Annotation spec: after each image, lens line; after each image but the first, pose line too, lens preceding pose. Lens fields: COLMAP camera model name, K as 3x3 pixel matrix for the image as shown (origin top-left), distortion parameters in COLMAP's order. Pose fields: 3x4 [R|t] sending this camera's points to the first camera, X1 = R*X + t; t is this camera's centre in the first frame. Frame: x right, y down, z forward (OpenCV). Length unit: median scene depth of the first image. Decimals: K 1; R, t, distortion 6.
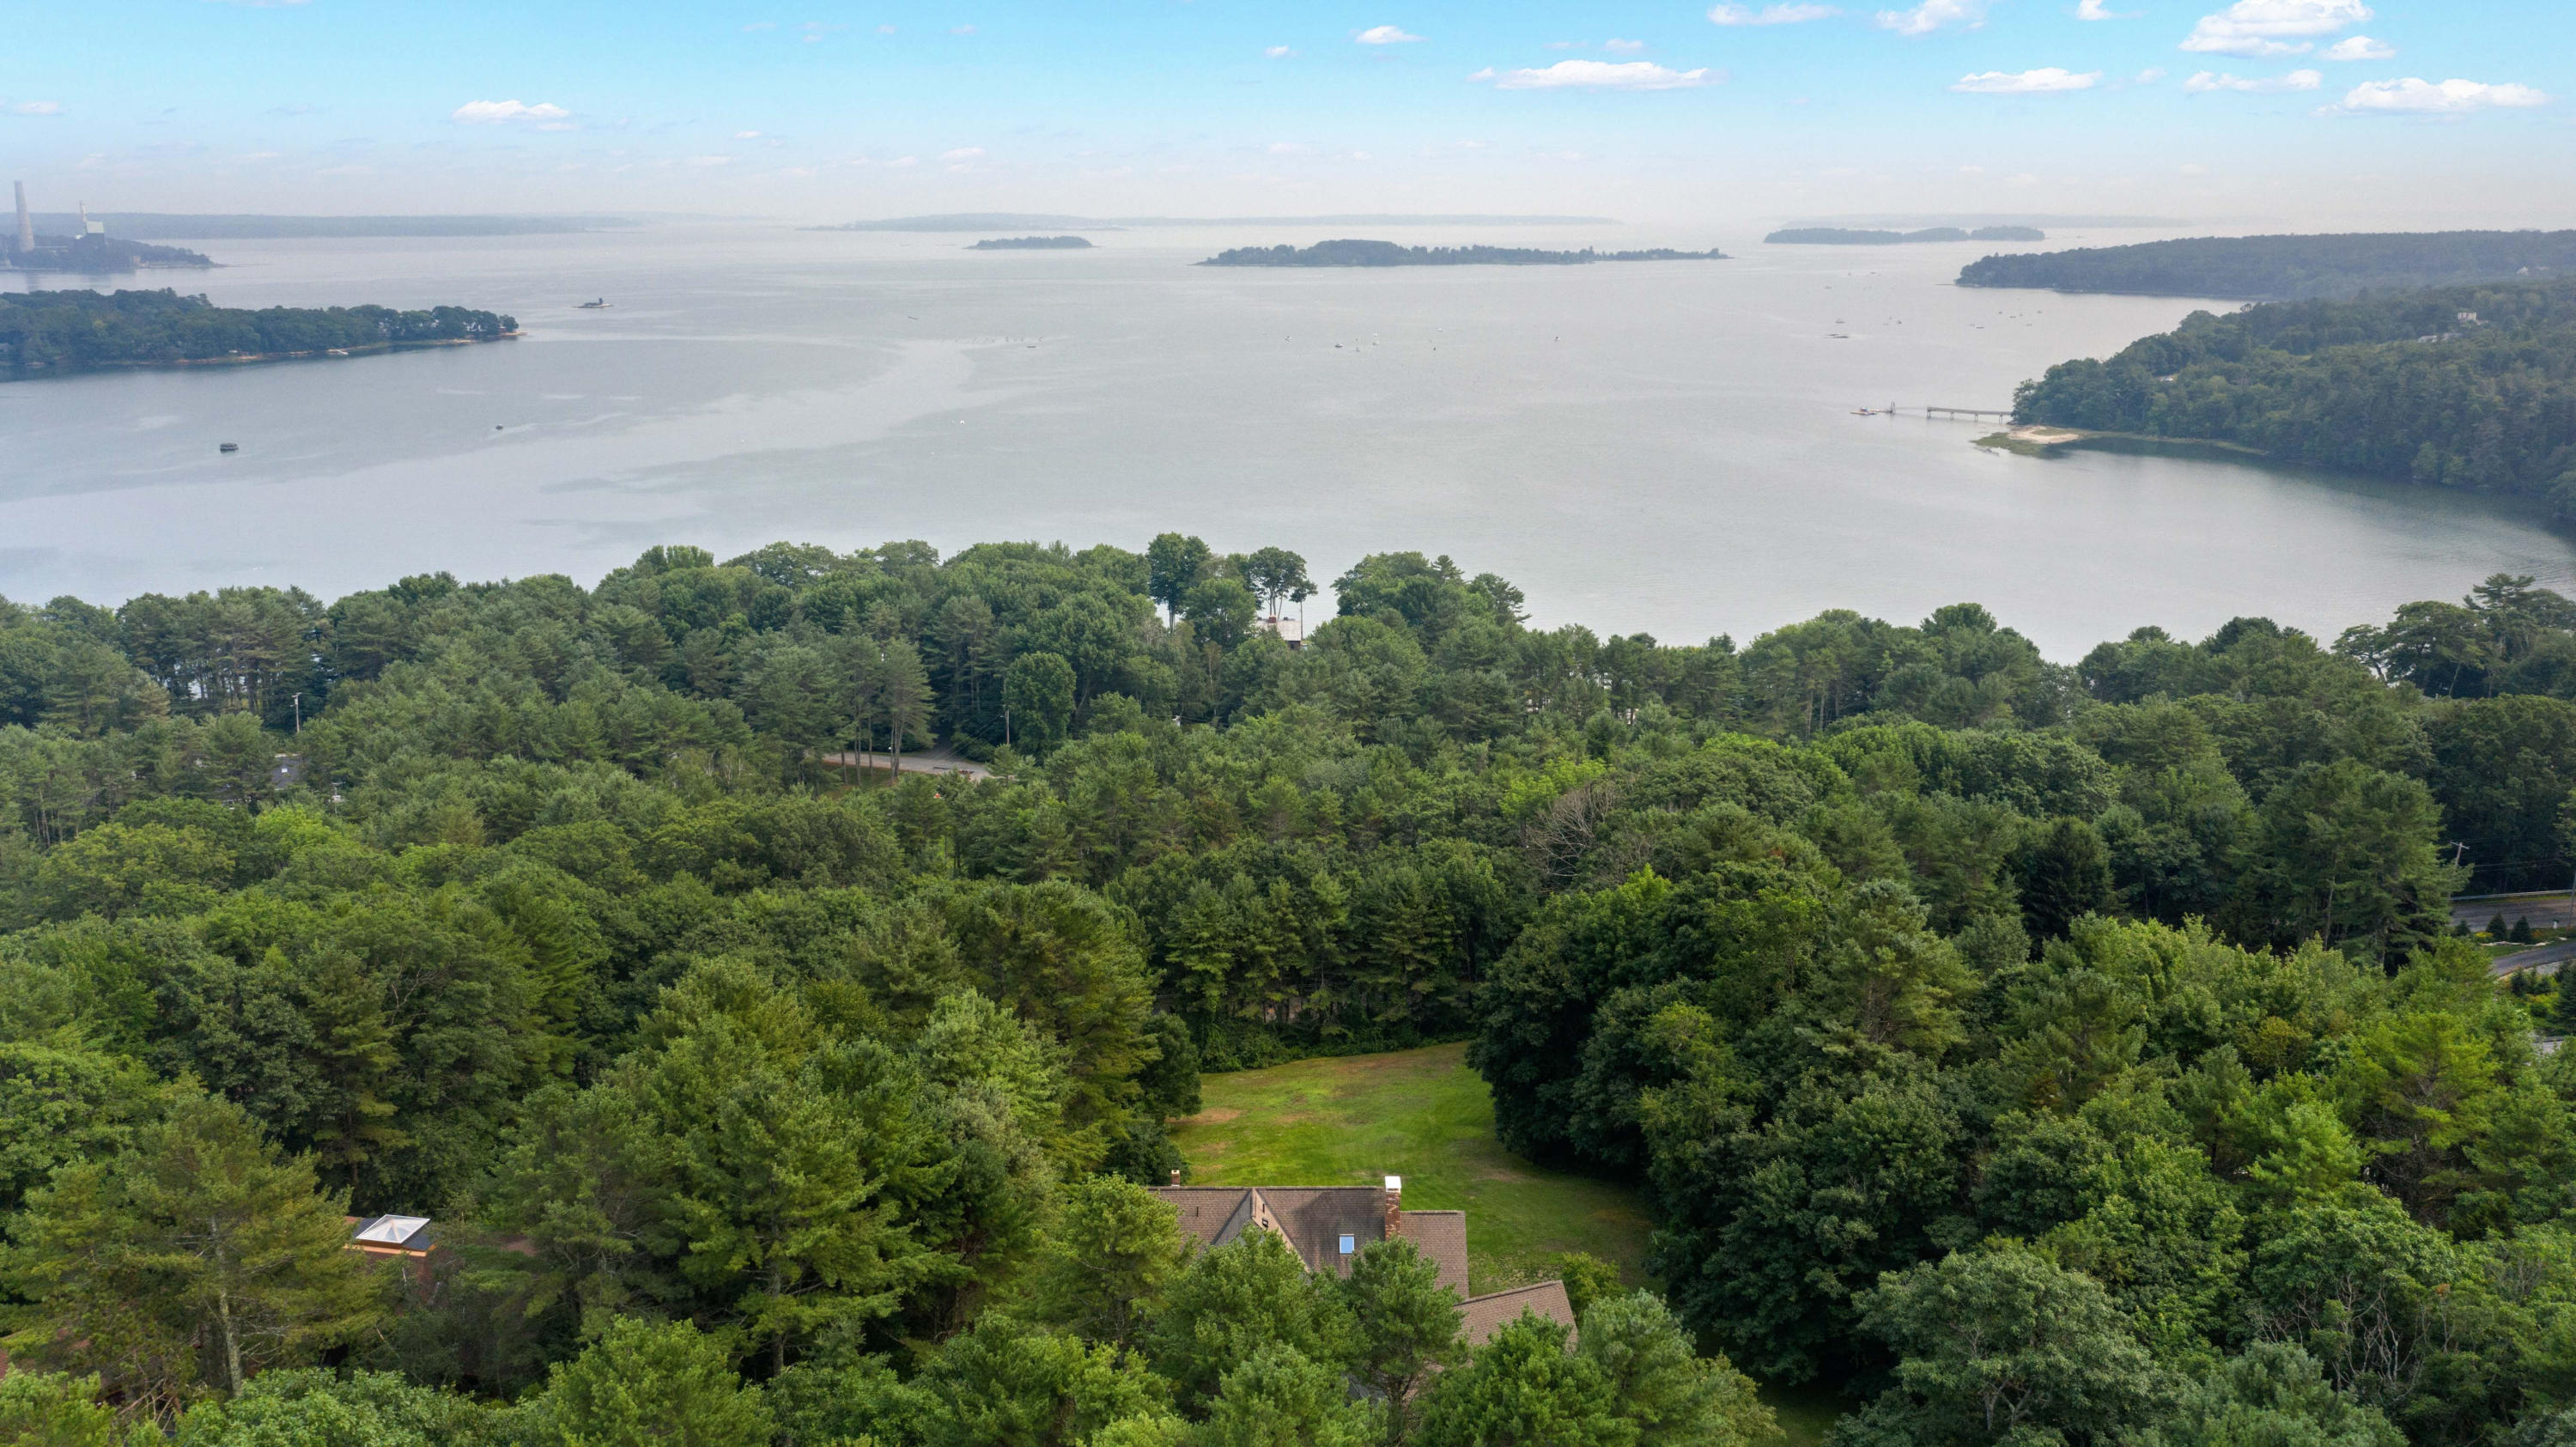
lens RADIAL K [[2023.5, 0, 1278.9], [0, 2023.5, 727.6], [0, 0, 1]] dist [-0.036330, 0.007650]
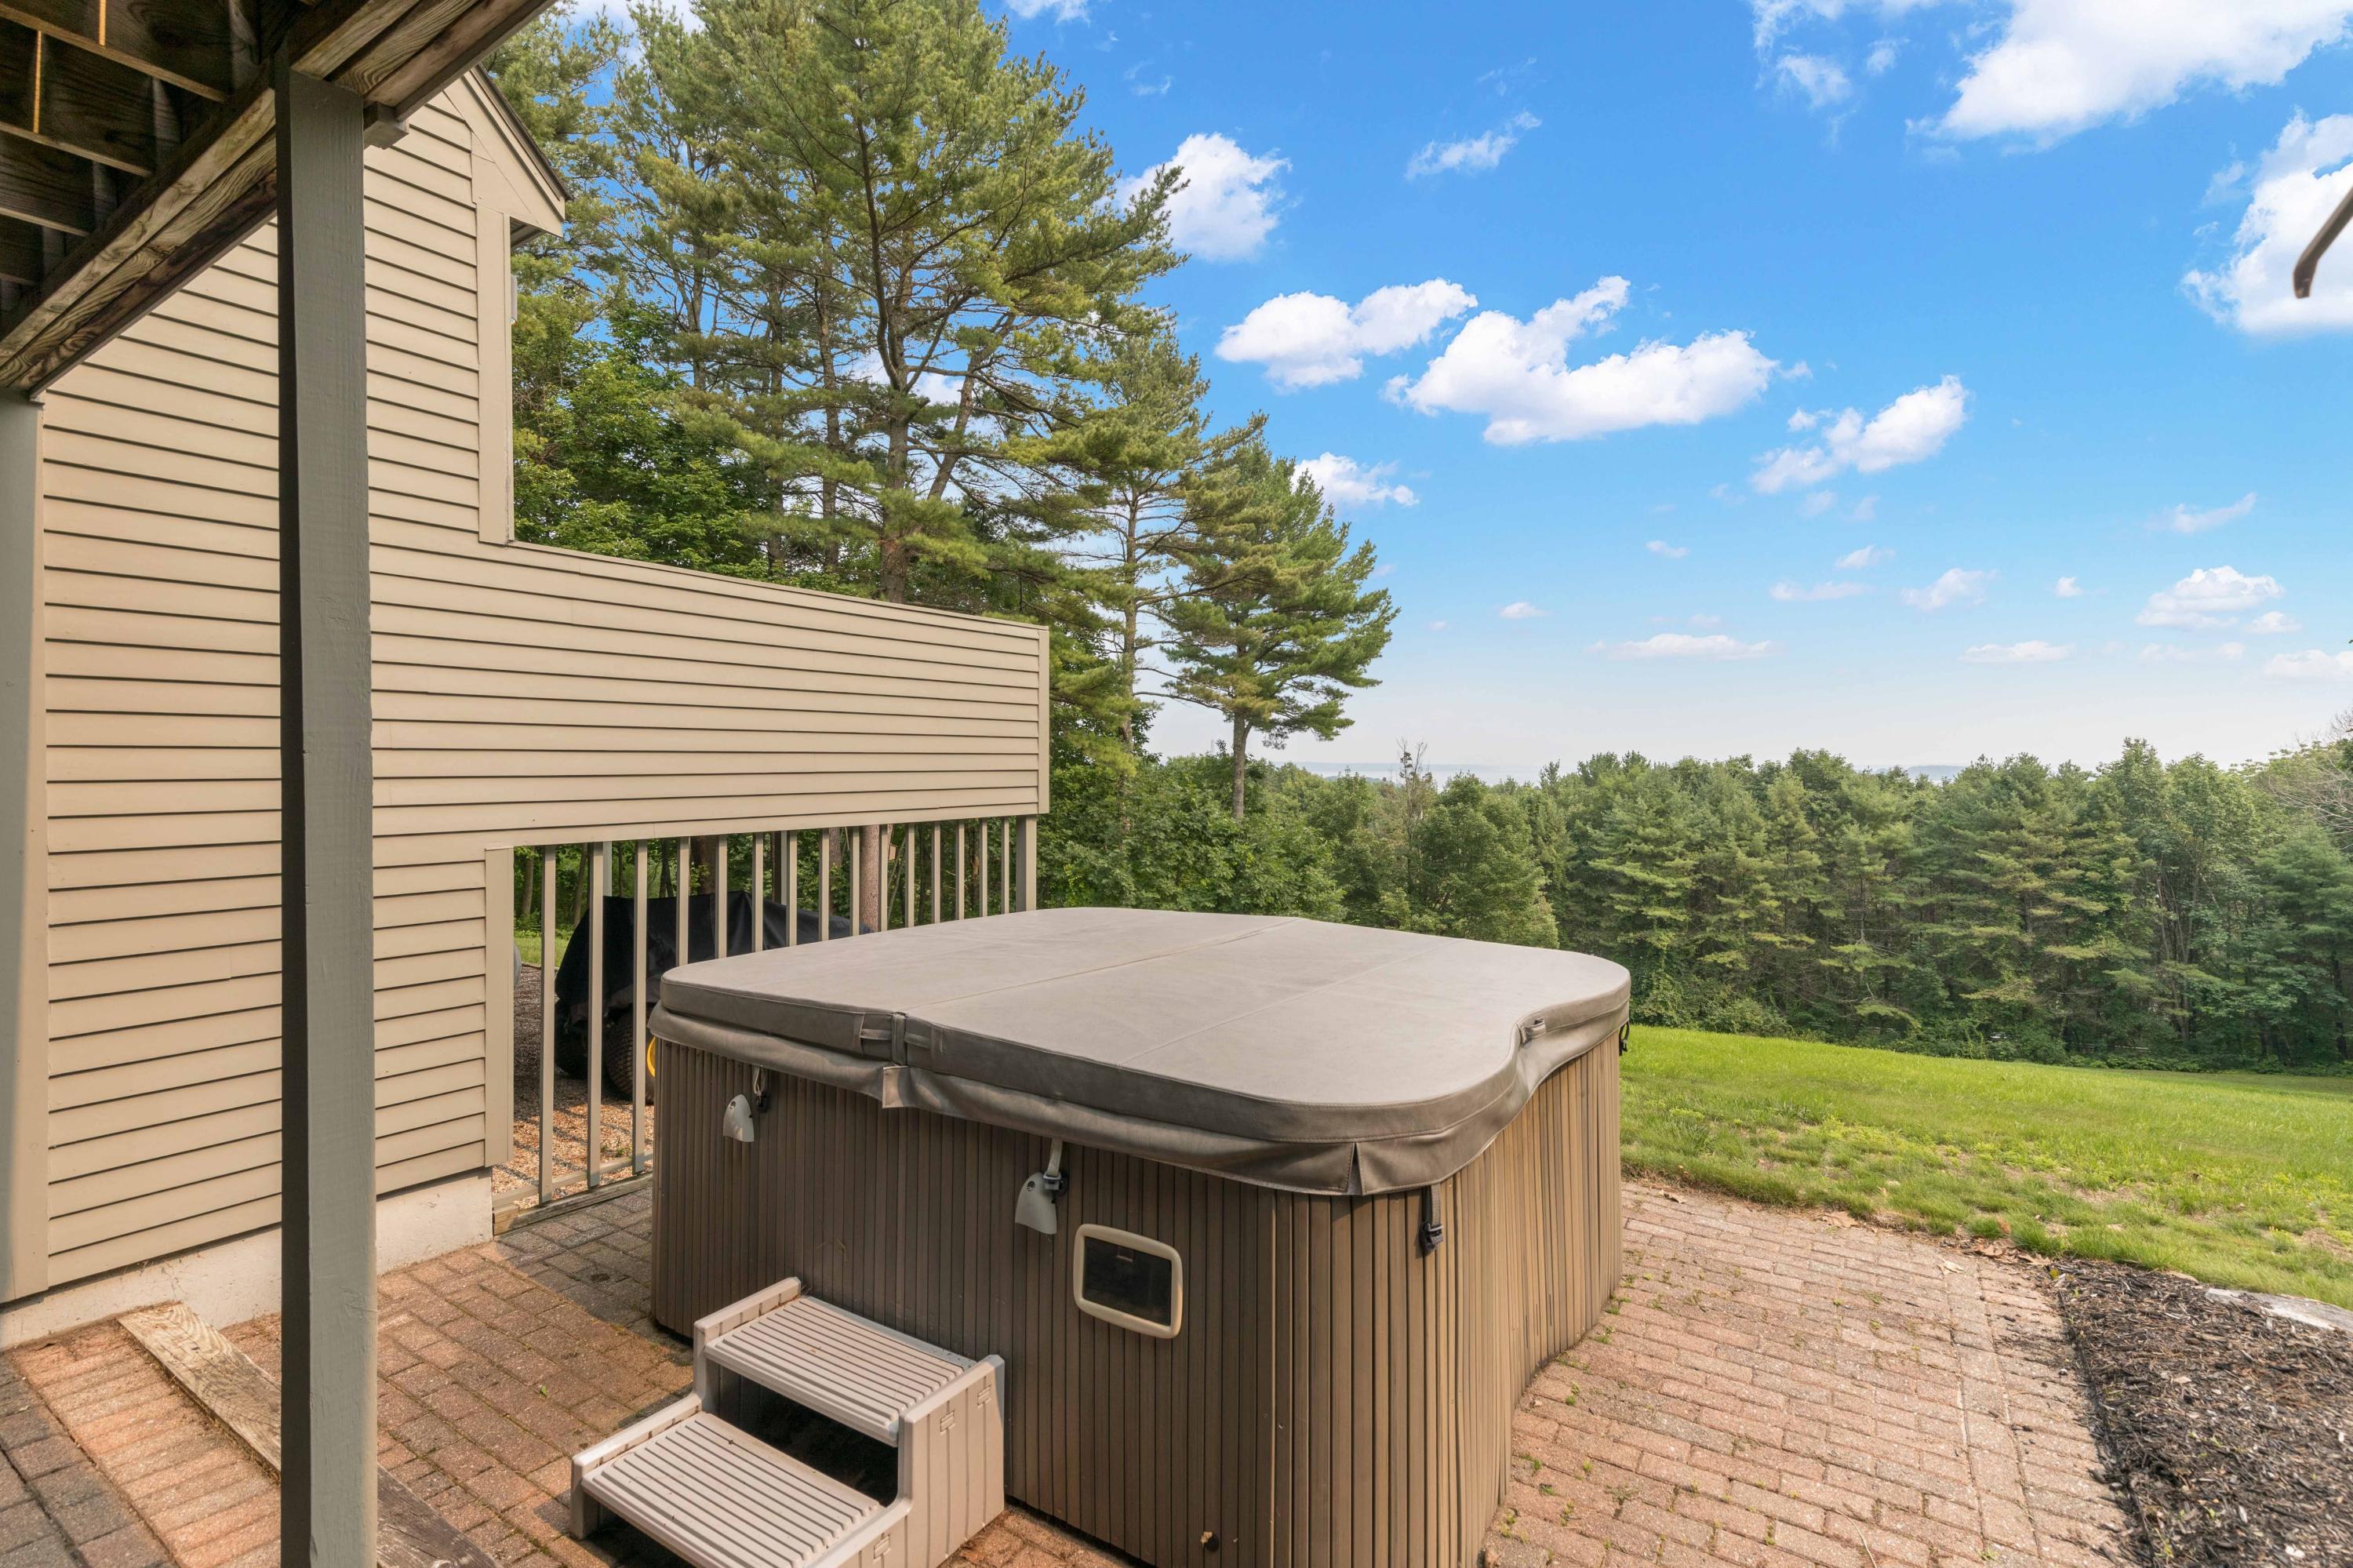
lens RADIAL K [[1055.7, 0, 1189.8], [0, 1055.7, 768.9], [0, 0, 1]] dist [0.005840, -0.000390]
pose [[0.837502, 0.000877, -0.546434, 0.026754], [-0.135828, 0.968946, -0.206624, 0.173496], [0.529284, 0.247269, 0.811614, 0.615799]]
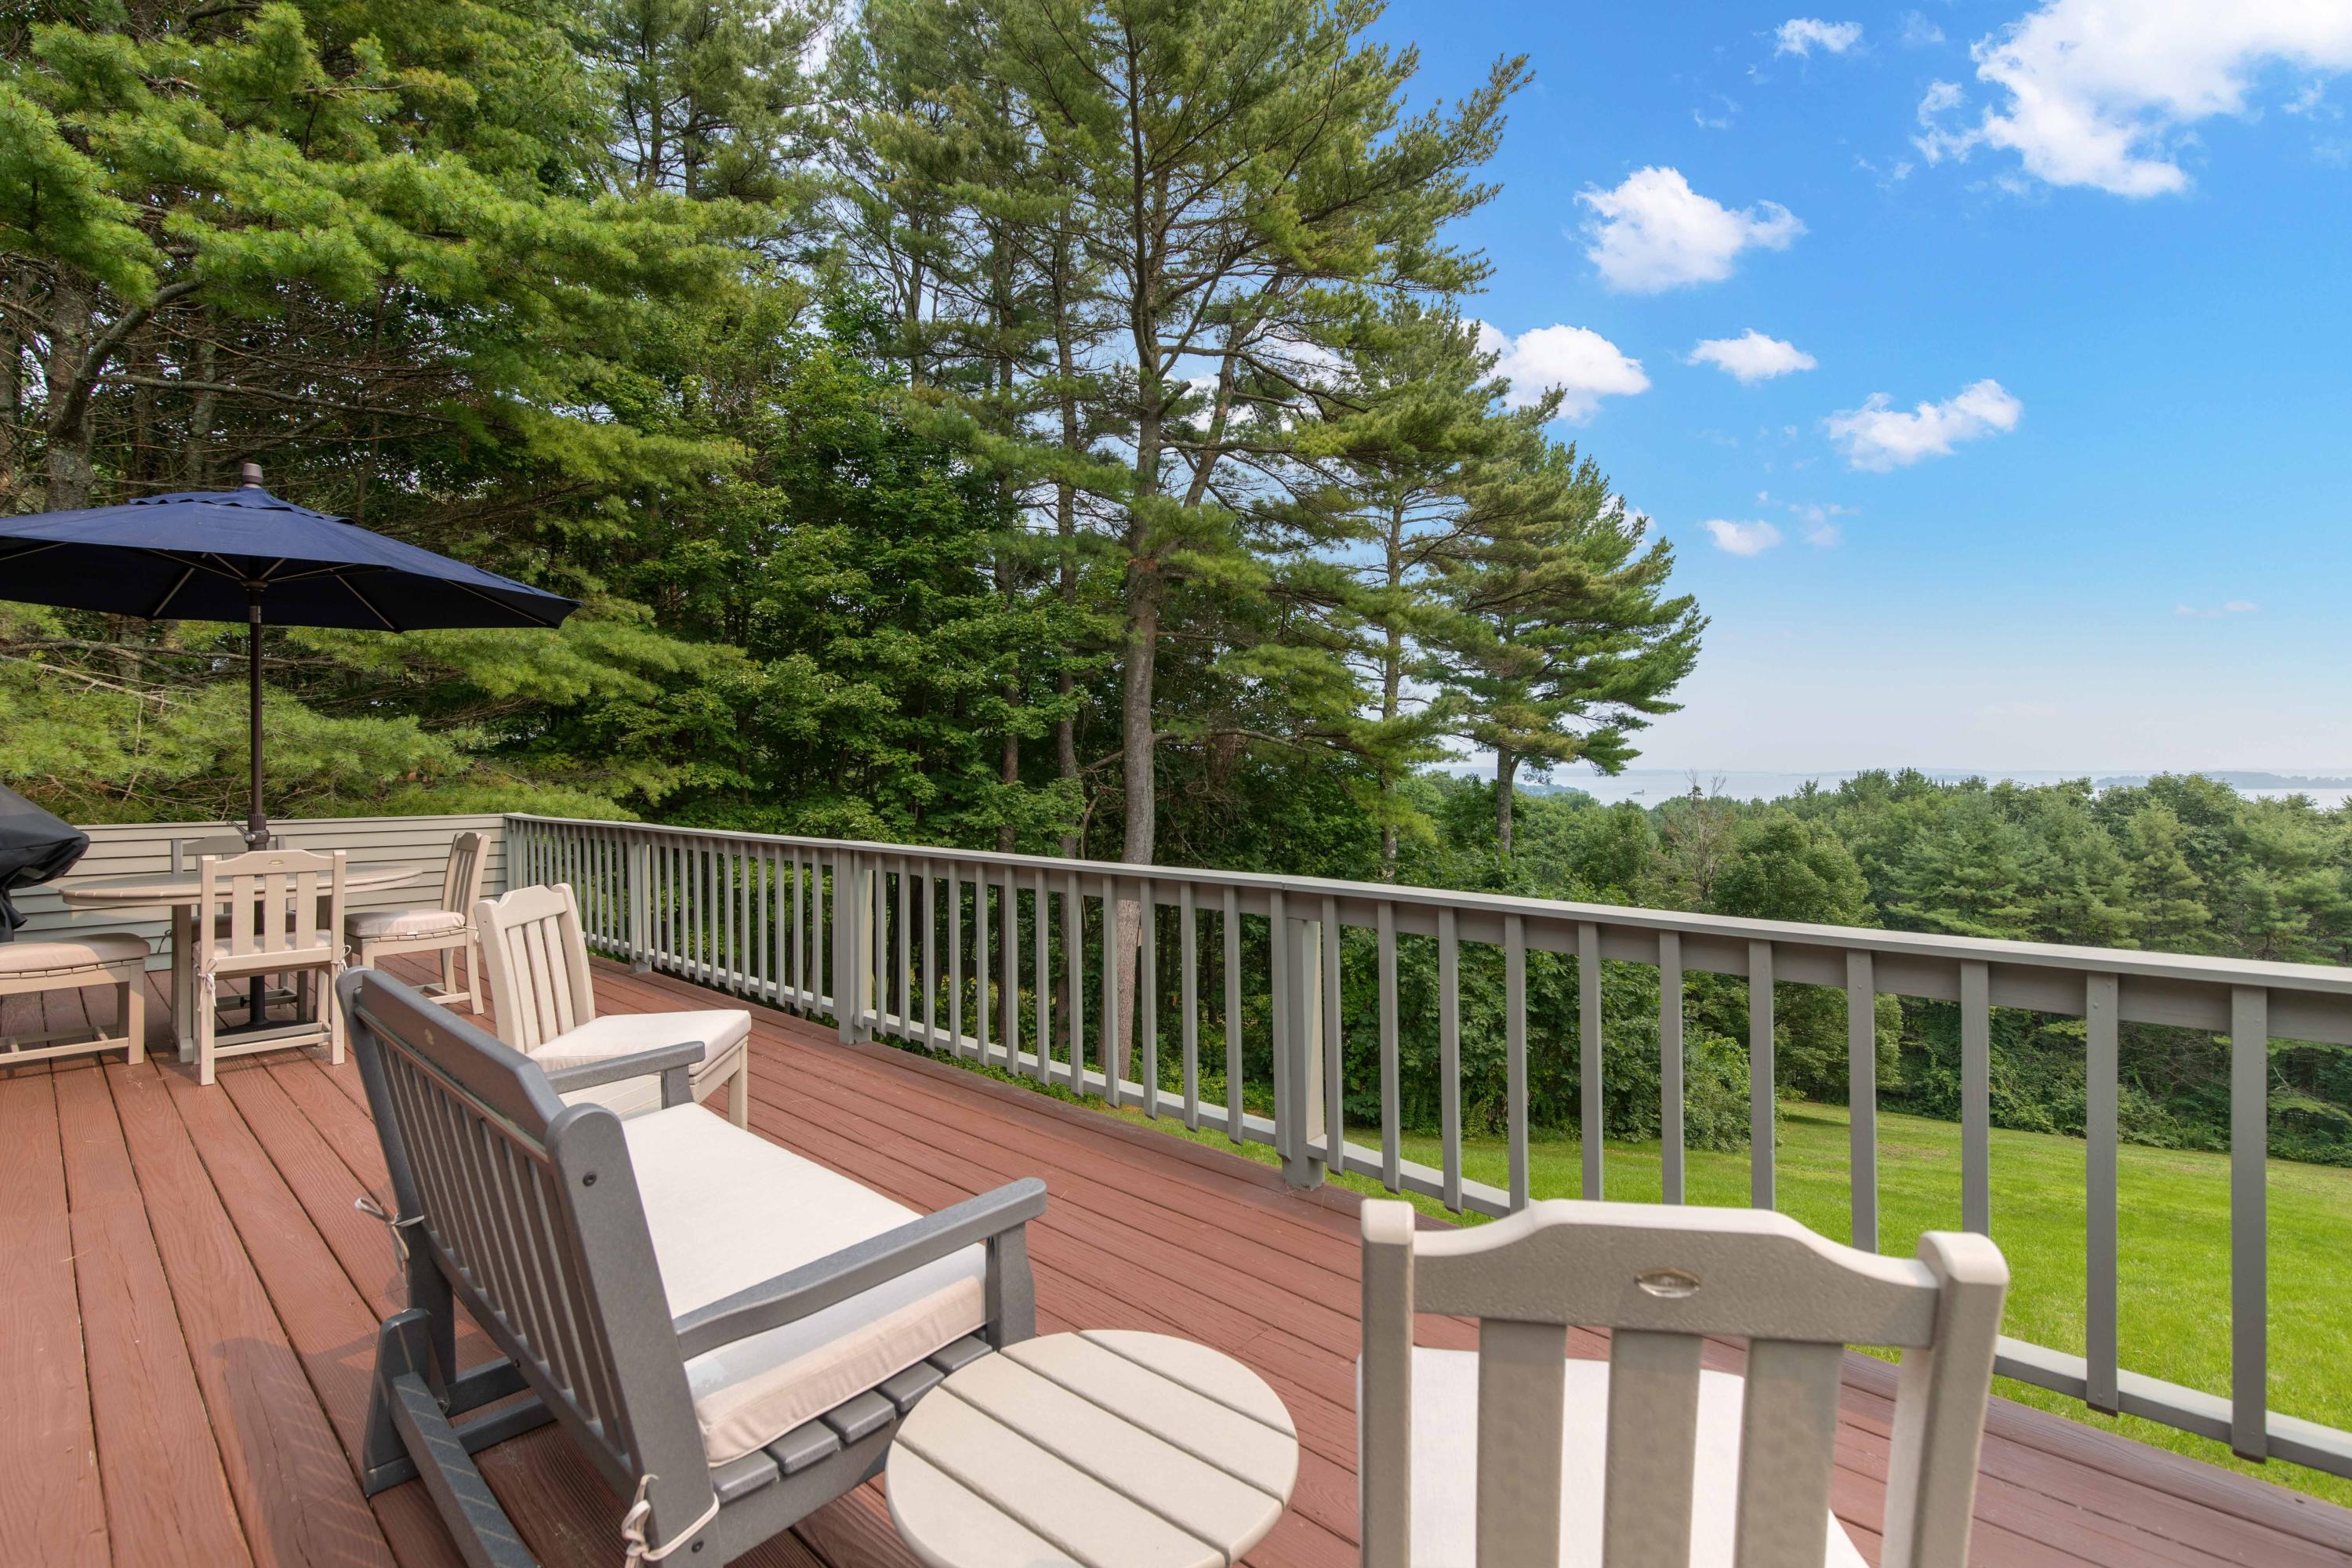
lens RADIAL K [[1055.2, 0, 1189.1], [0, 1055.2, 772.6], [0, 0, 1]] dist [0.005840, -0.000390]
pose [[0.739161, 0.001565, -0.673527, 0.000836], [-0.168598, 0.968591, -0.182777, 0.164210], [0.652086, 0.248656, 0.716208, 0.626638]]
